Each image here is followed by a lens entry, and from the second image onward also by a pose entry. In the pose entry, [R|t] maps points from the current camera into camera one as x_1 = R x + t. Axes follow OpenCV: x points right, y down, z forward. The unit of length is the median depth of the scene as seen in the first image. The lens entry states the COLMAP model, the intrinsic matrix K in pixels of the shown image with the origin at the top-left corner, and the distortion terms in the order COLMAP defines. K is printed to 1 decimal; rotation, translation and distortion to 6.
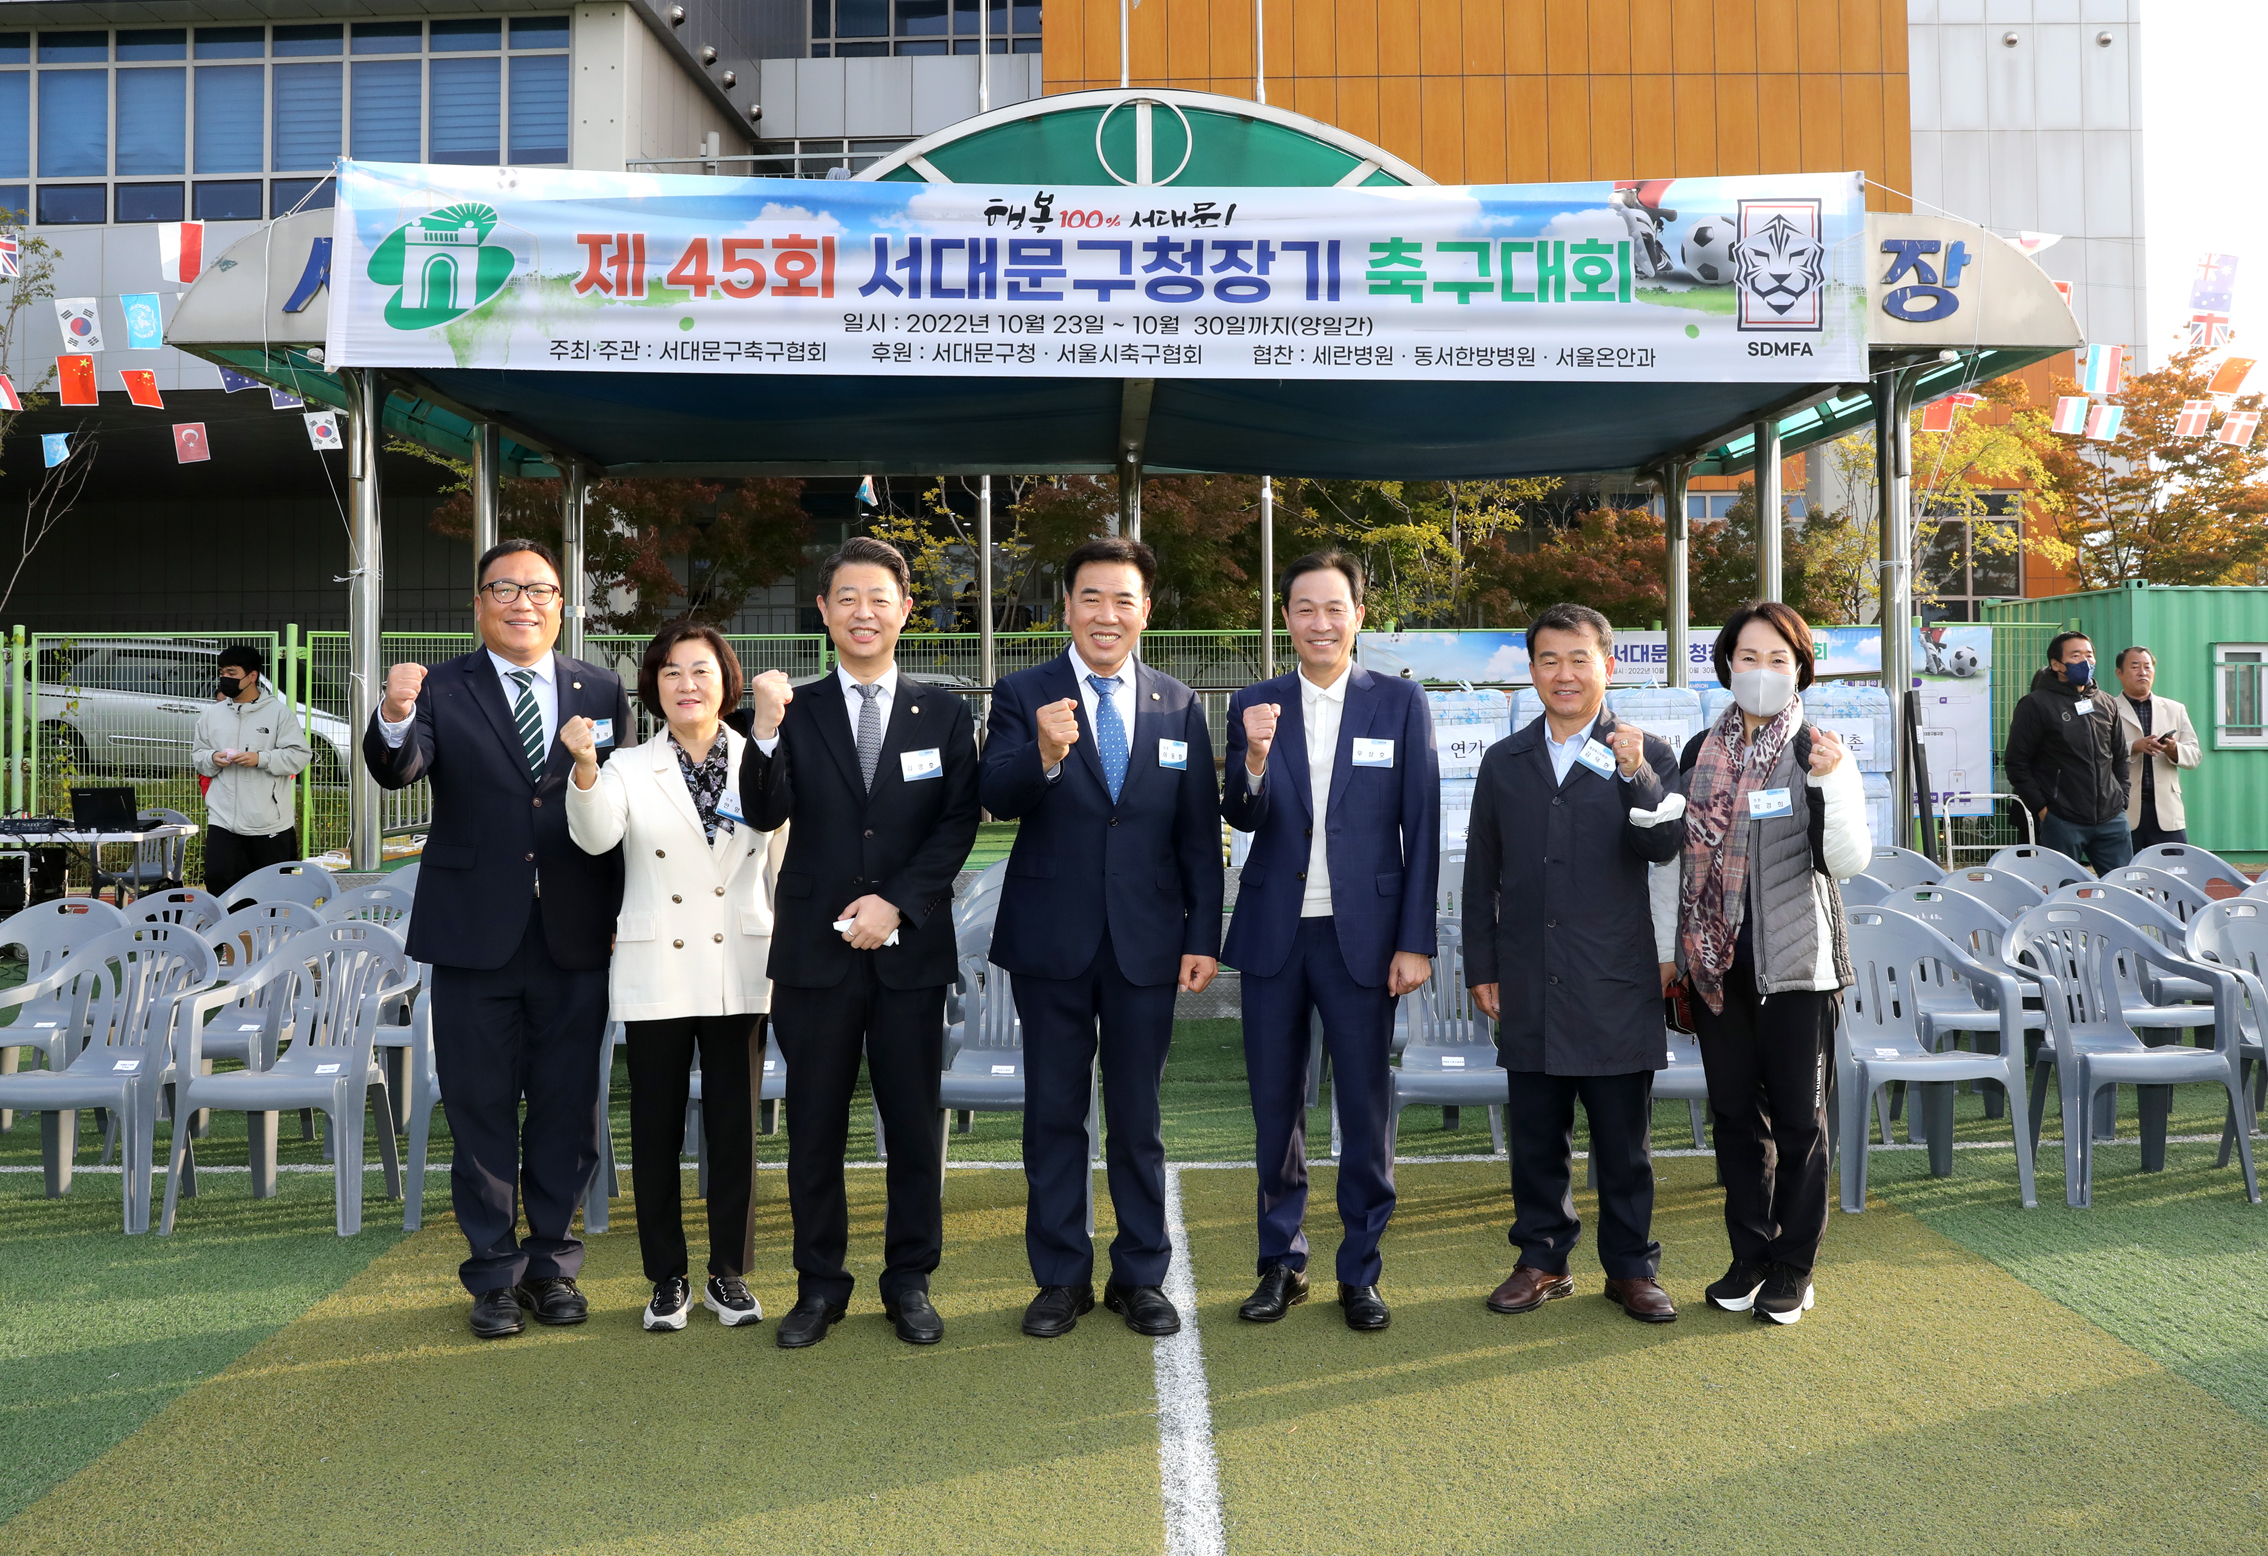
lens RADIAL K [[1923.3, 0, 1184.7], [0, 1923.3, 679.2], [0, 0, 1]] dist [-0.103406, 0.114792]
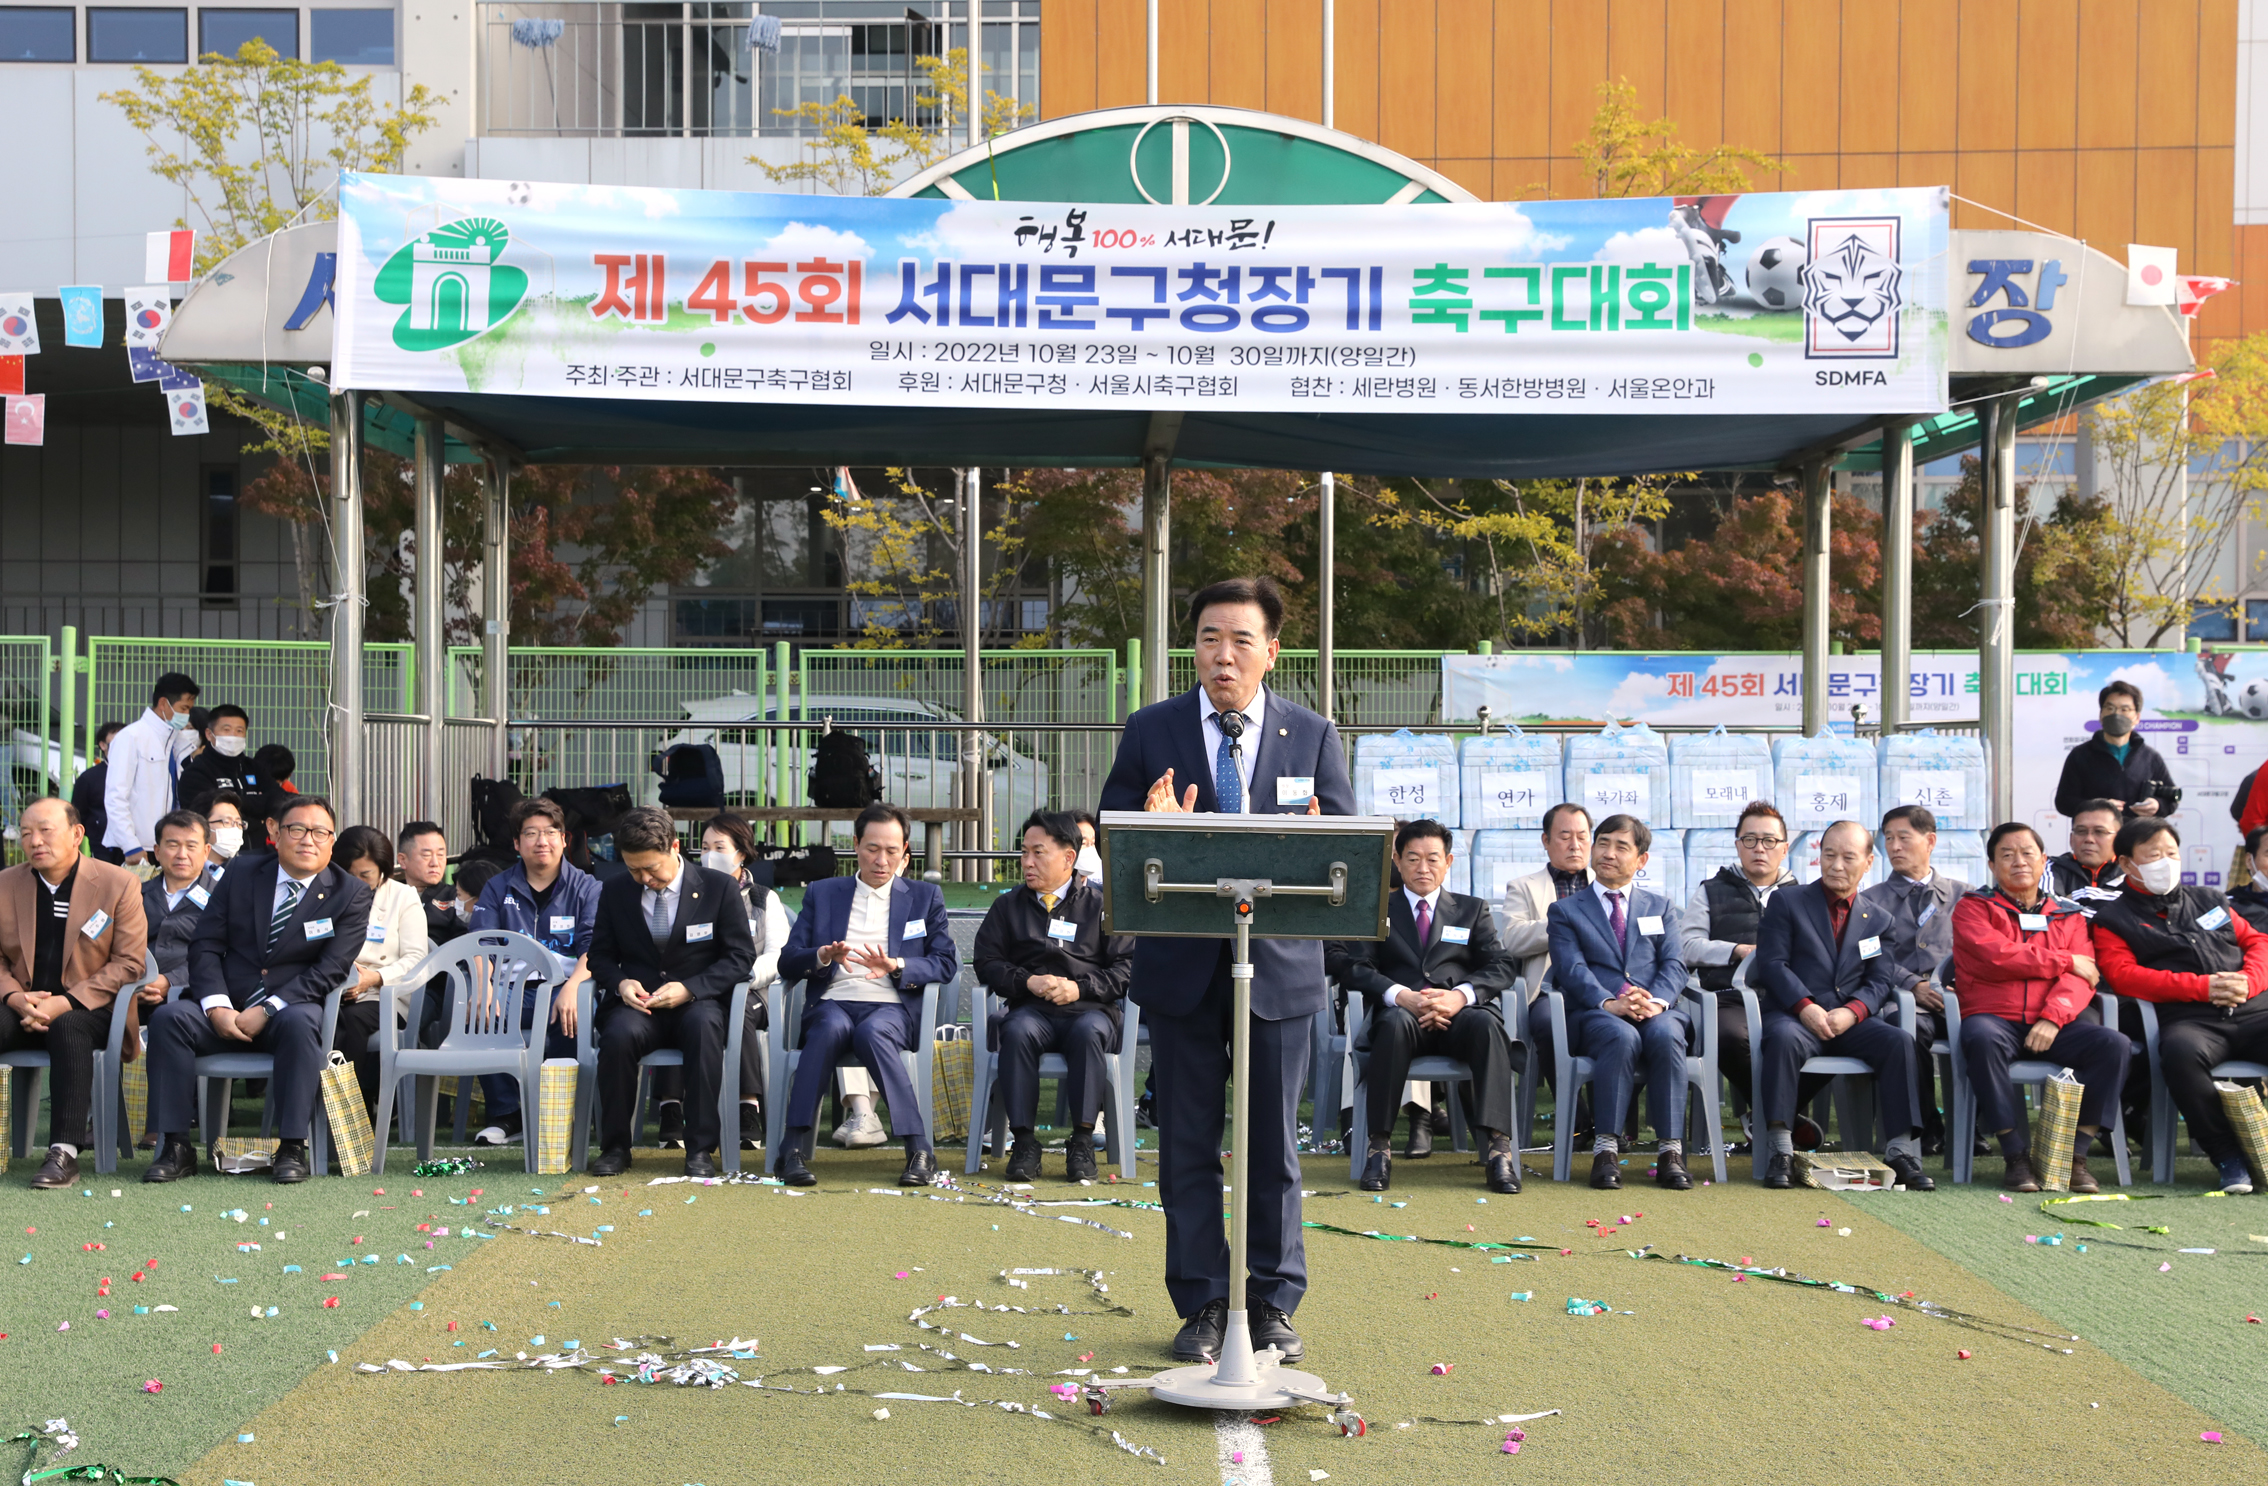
lens RADIAL K [[3331.1, 0, 1134.0], [0, 3331.1, 743.0], [0, 0, 1]] dist [0.108830, 0.132000]
pose [[0.999516, 0.011206, -0.029034, 0.007502], [-0.010776, 0.999831, 0.014909, -0.013459], [0.029196, -0.014589, 0.999467, -0.688937]]
